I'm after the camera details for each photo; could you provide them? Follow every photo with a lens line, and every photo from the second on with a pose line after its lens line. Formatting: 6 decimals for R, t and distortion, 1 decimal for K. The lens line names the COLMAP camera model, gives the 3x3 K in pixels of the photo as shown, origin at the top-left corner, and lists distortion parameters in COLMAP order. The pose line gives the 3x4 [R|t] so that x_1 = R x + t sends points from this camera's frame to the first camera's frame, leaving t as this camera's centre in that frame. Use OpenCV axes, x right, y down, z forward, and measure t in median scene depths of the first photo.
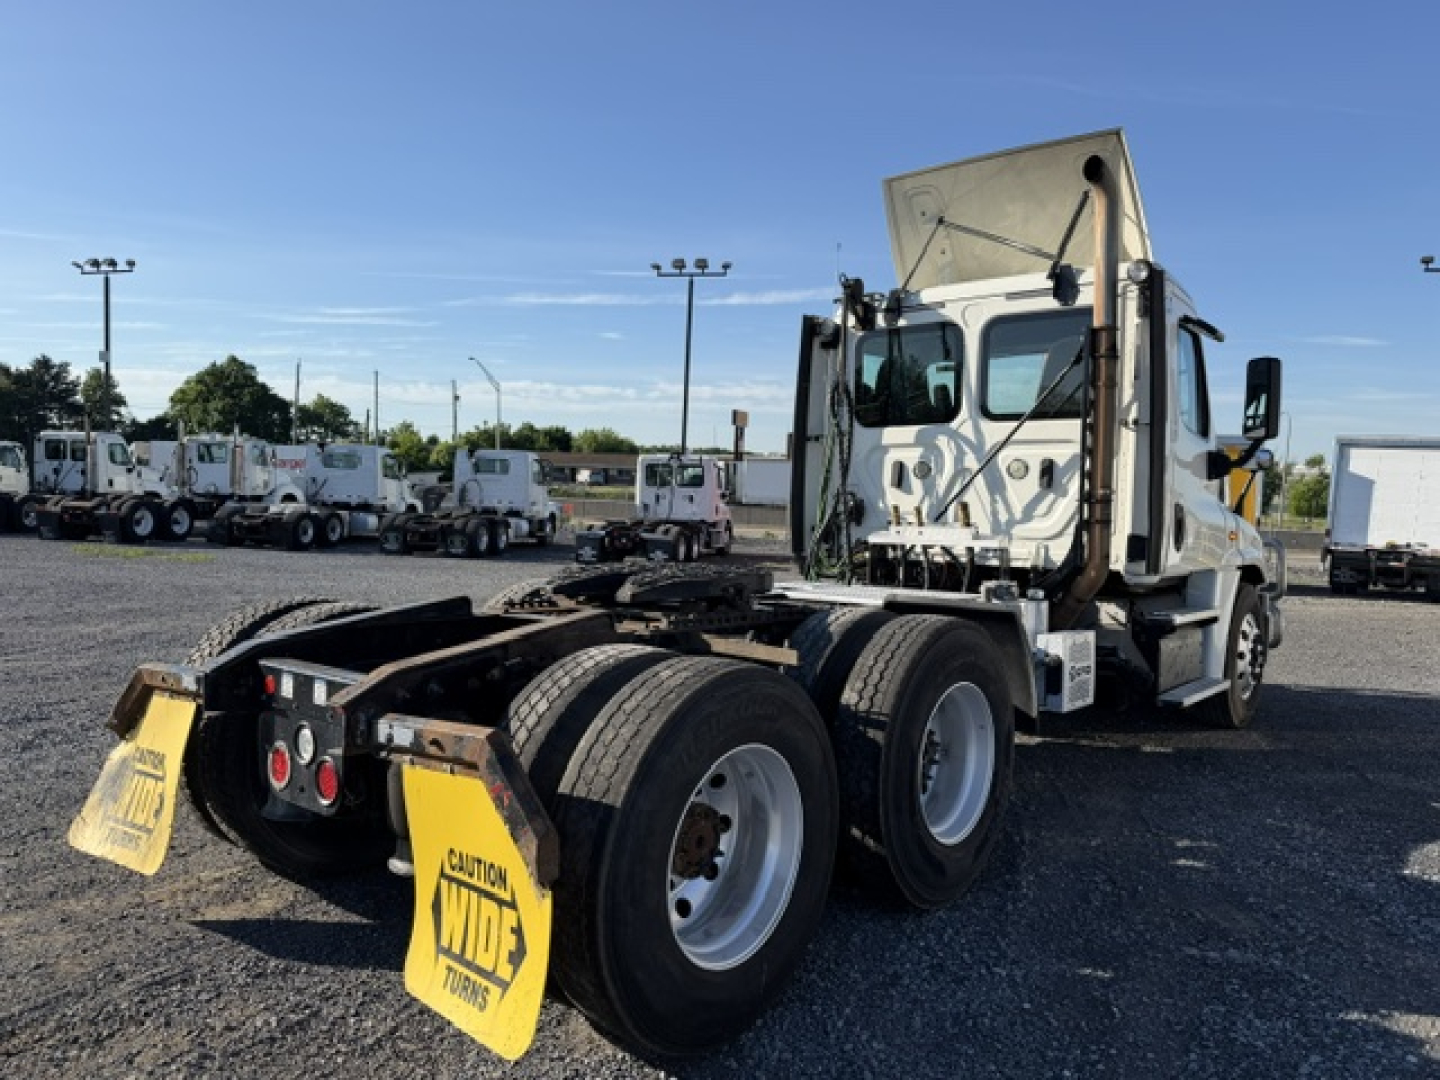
lens RADIAL K [[1036.0, 0, 718.0], [0, 1036.0, 522.5], [0, 0, 1]] dist [0.024241, -0.042087]
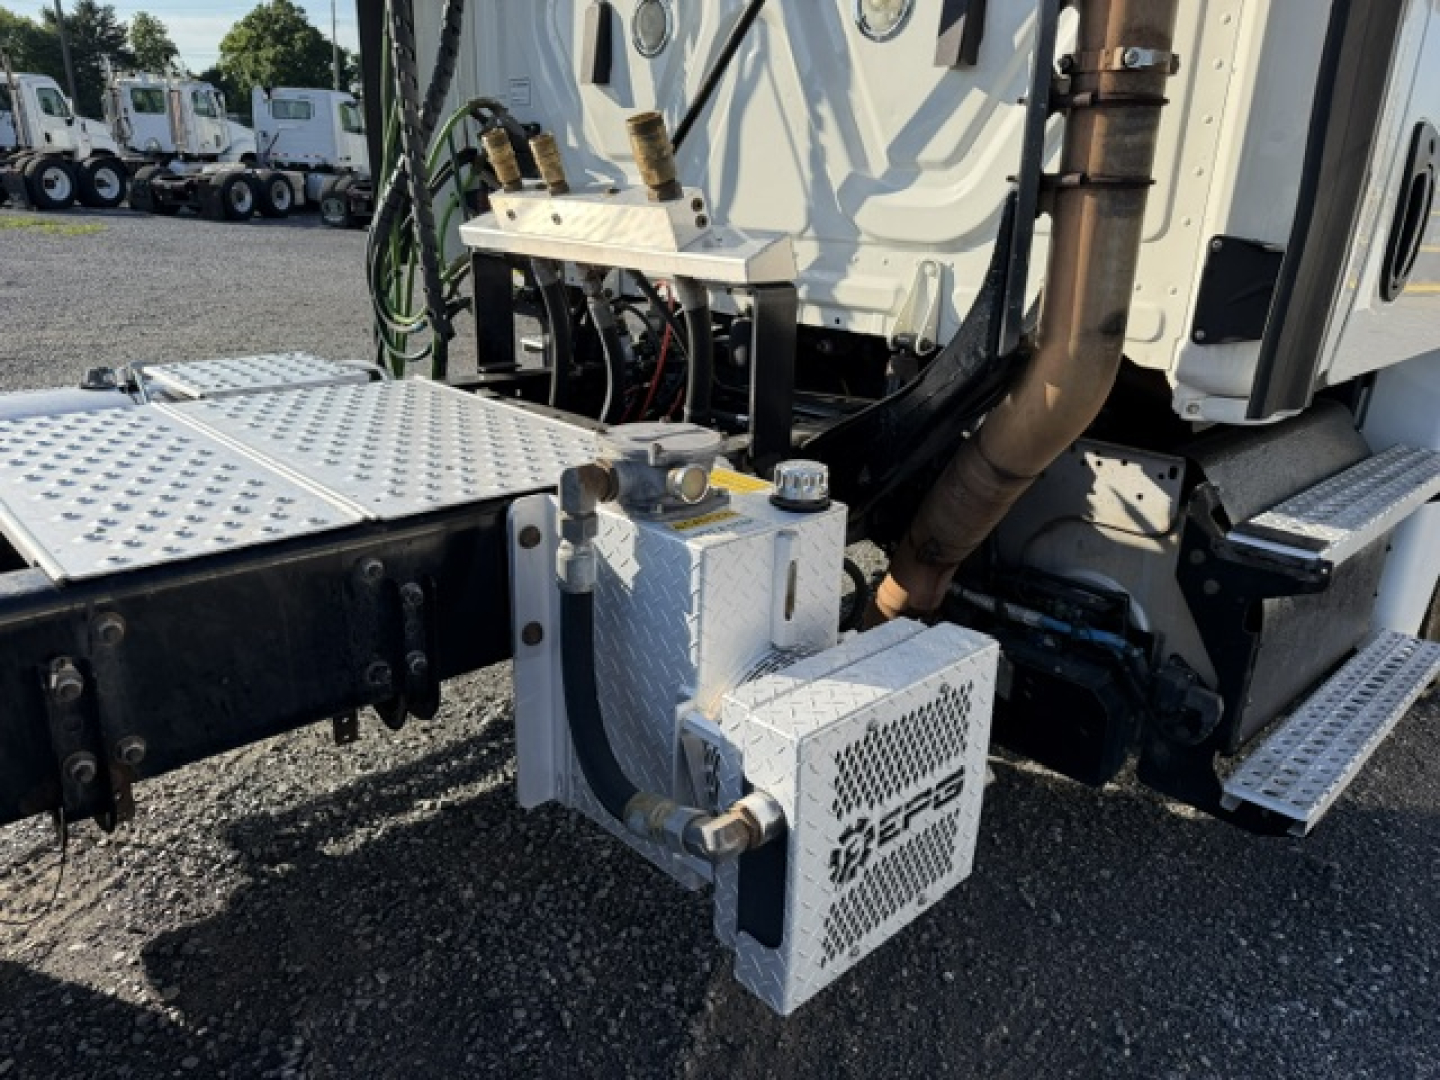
lens RADIAL K [[1036.0, 0, 718.0], [0, 1036.0, 522.5], [0, 0, 1]] dist [0.024241, -0.042087]
pose [[0.995213, 0.039745, -0.089284, 0.261004], [-0.010875, 0.952934, 0.302983, 0.001472], [0.097124, -0.300562, 0.948804, 0.629172]]
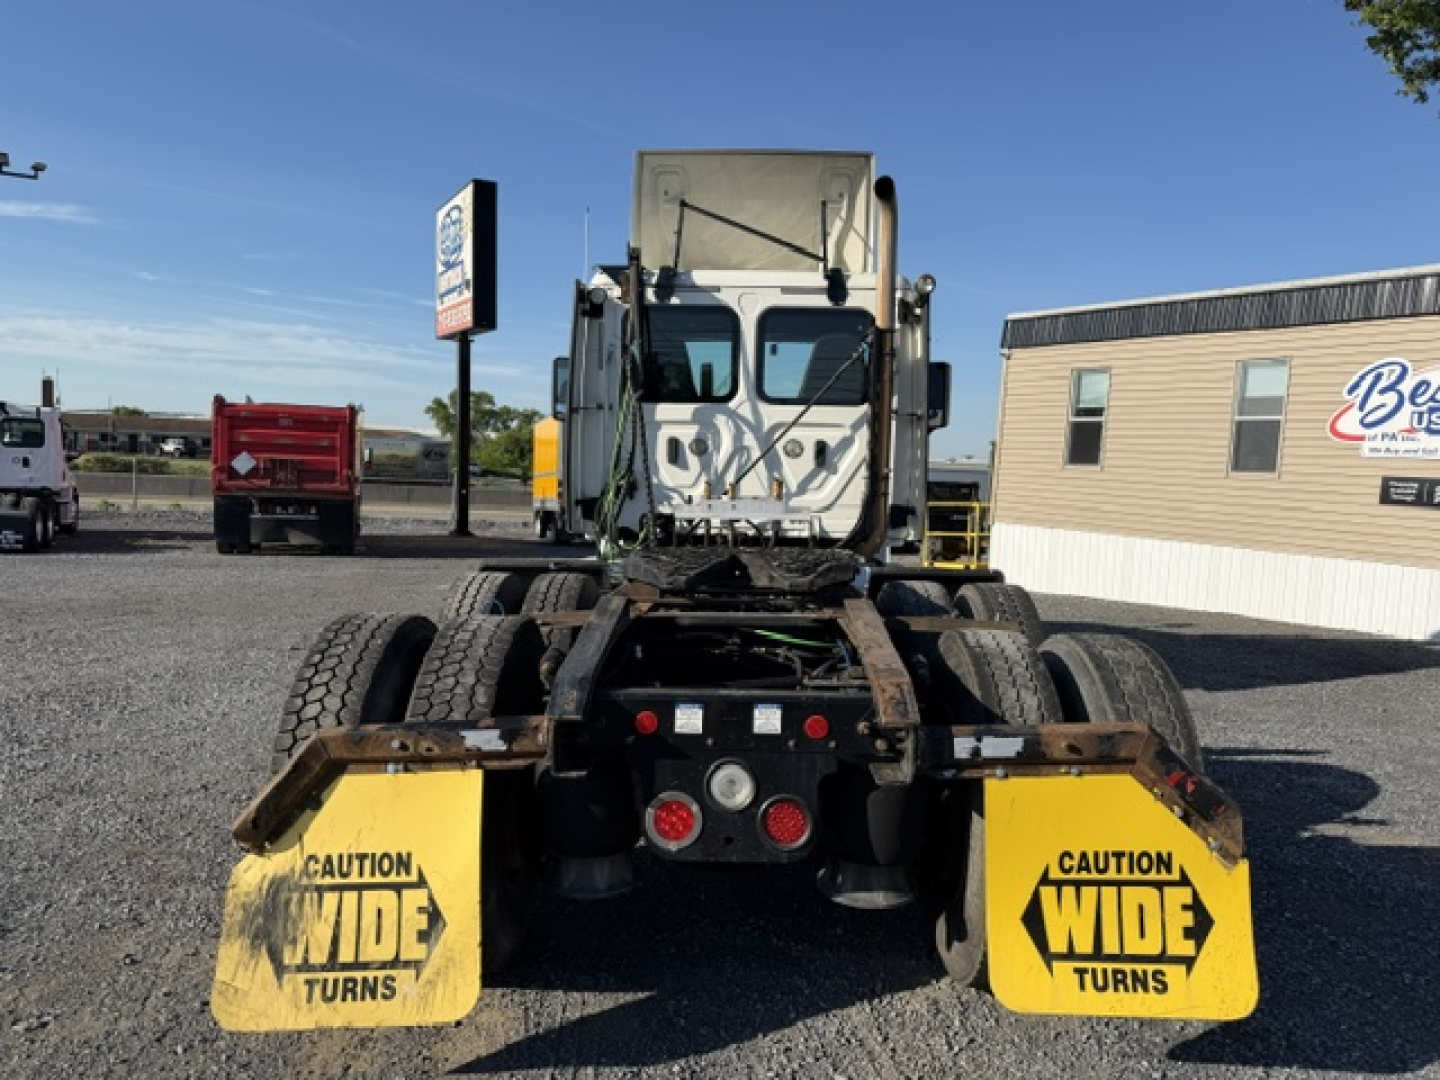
lens RADIAL K [[1024.1, 0, 720.0], [0, 1024.1, 540.0], [0, 0, 1]] dist [0.023644, -0.001308]
pose [[0.770362, -0.035852, 0.636598, -0.451055], [0.003209, 0.998623, 0.052358, -0.011116], [-0.637599, -0.038292, 0.769416, 0.195115]]
